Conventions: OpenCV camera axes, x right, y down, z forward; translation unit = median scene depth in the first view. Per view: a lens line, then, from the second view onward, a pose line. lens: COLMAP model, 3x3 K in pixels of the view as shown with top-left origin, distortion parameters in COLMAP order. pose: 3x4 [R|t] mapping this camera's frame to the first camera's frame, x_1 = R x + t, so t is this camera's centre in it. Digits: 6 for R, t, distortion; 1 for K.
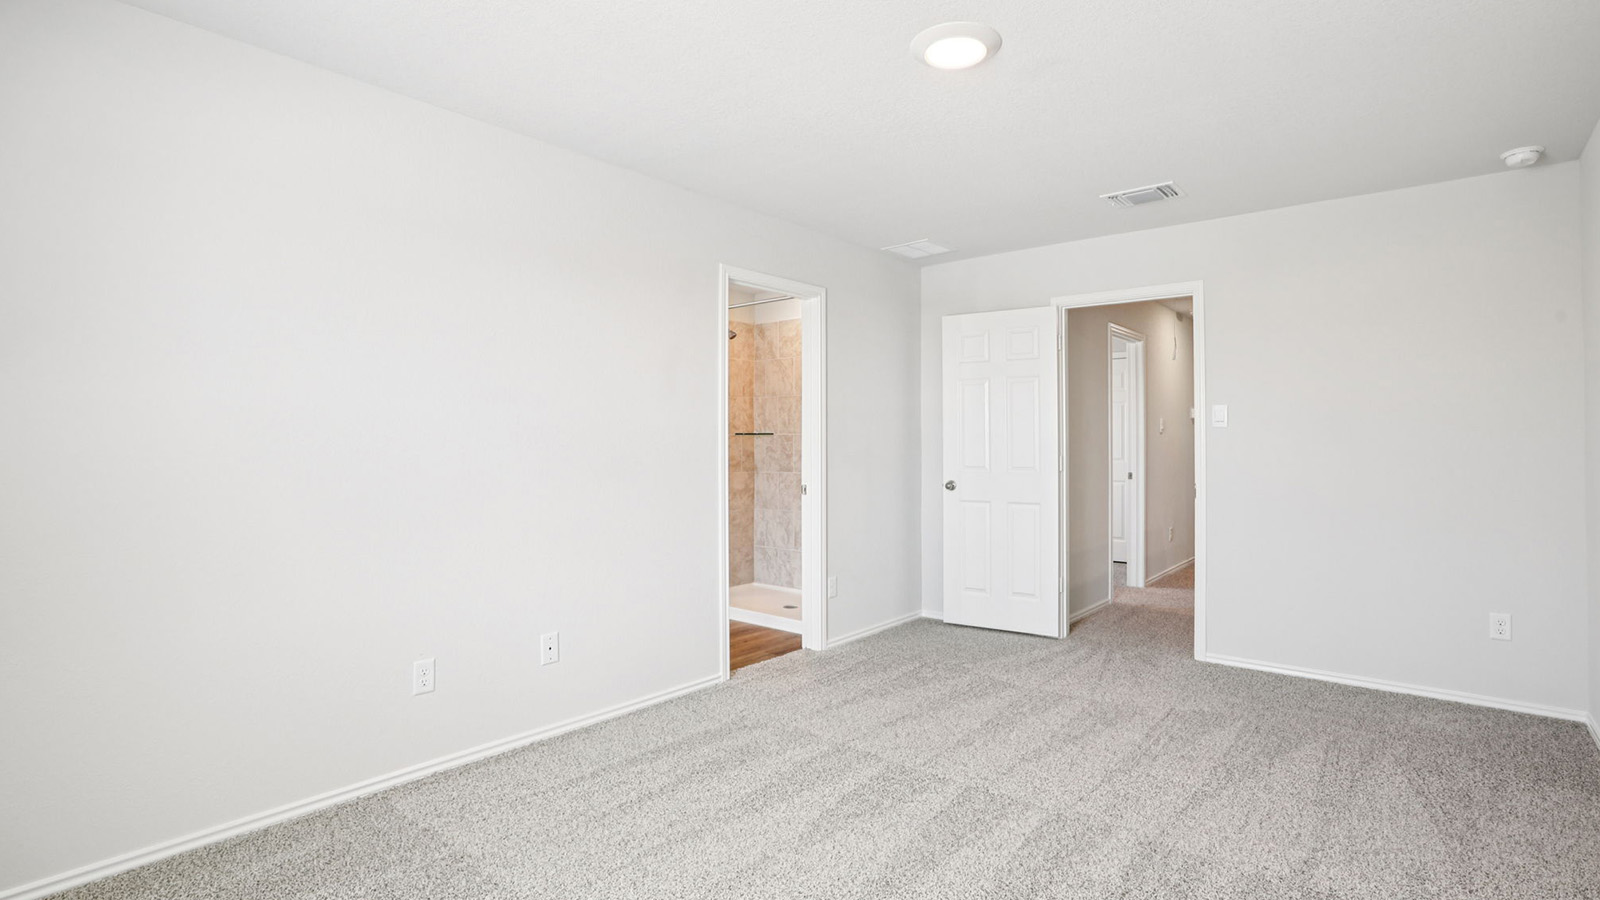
lens RADIAL K [[804.0, 0, 838.1], [0, 804.0, 437.7], [0, 0, 1]] dist [-0.000817, -0.000064]
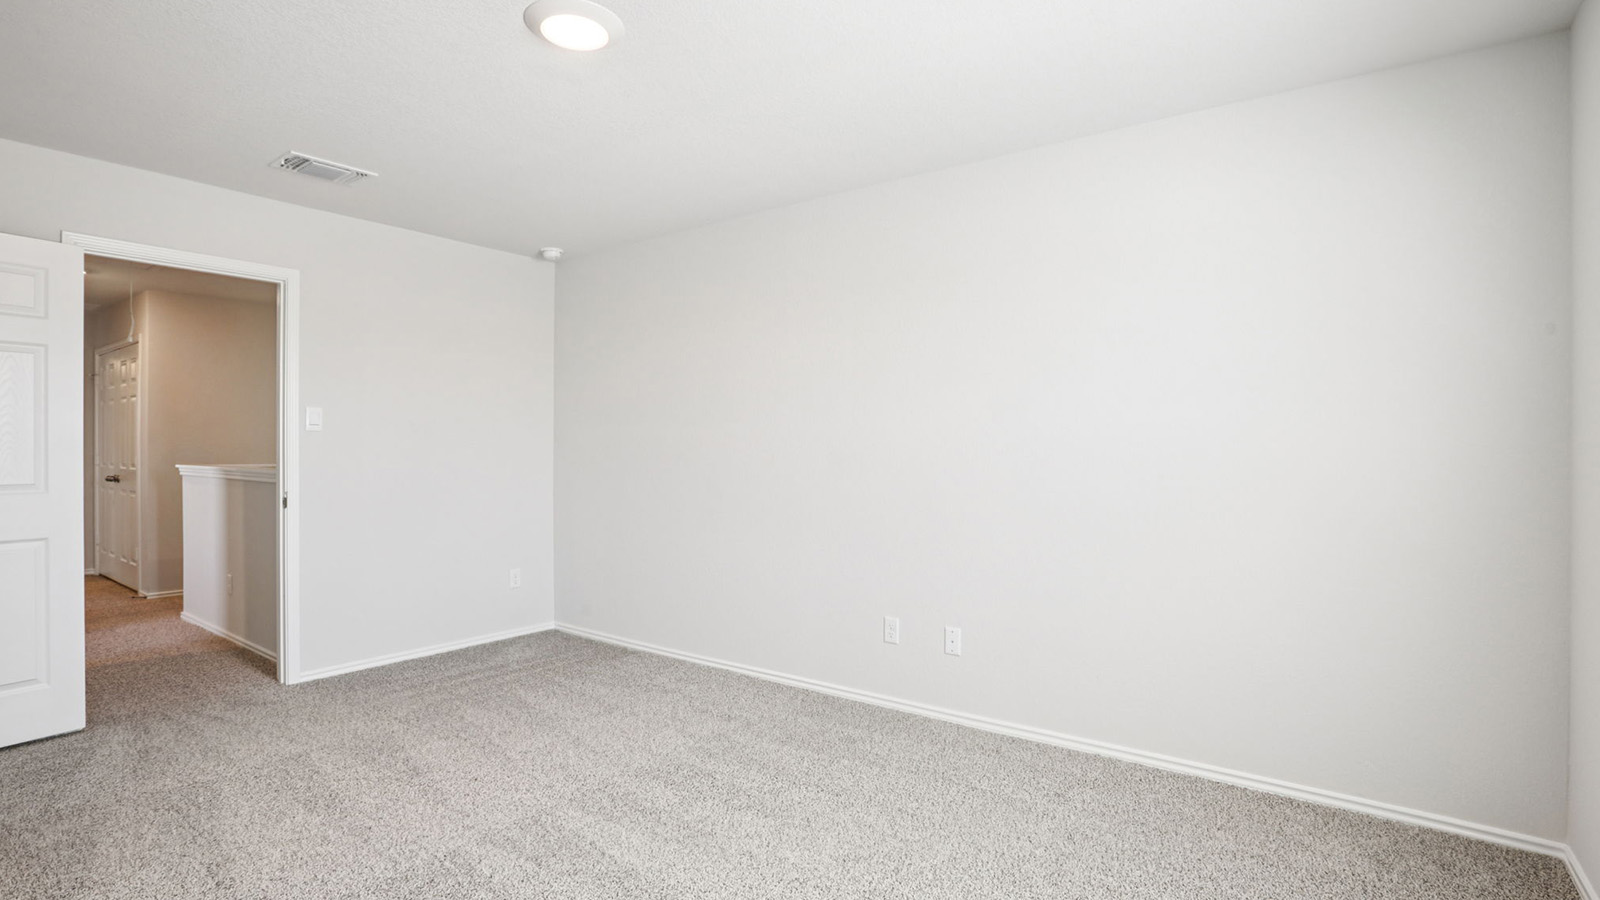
lens RADIAL K [[793.3, 0, 800.0], [0, 793.3, 450.0], [0, 0, 1]] dist [-0.002325, 0.000257]
pose [[-0.046376, -0.000812, 0.998924, -0.582503], [-0.008184, 0.999966, 0.000433, 0.005970], [-0.998891, -0.008155, -0.046381, 0.566478]]
